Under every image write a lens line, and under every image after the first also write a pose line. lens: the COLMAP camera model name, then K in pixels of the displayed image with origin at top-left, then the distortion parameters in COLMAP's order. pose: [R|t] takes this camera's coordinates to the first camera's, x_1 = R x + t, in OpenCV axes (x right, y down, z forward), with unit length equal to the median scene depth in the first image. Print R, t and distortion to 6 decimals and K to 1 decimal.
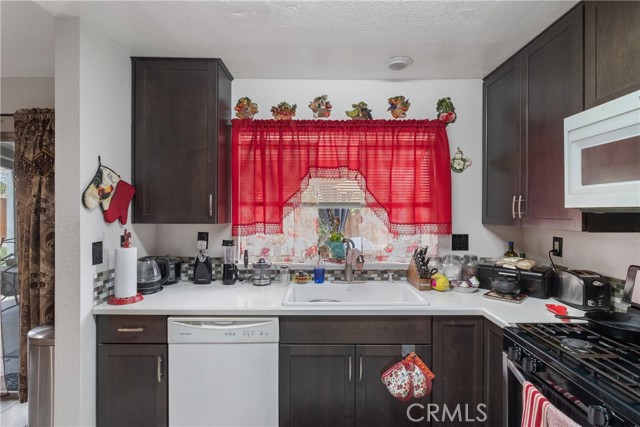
lens RADIAL K [[315.5, 0, 321.5], [0, 315.5, 215.7], [0, 0, 1]] dist [-0.004388, 0.001050]
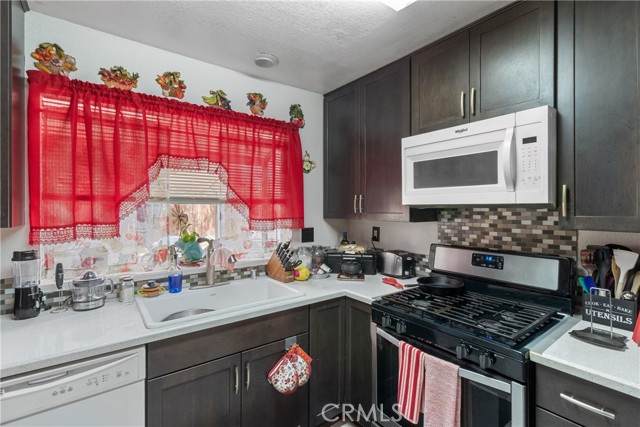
lens RADIAL K [[298.3, 0, 322.3], [0, 298.3, 211.0], [0, 0, 1]] dist [0.000246, 0.000443]
pose [[0.796611, -0.008584, 0.604431, -0.174520], [0.009328, 0.999955, 0.001907, -0.002793], [-0.604420, 0.004119, 0.796655, 0.122269]]
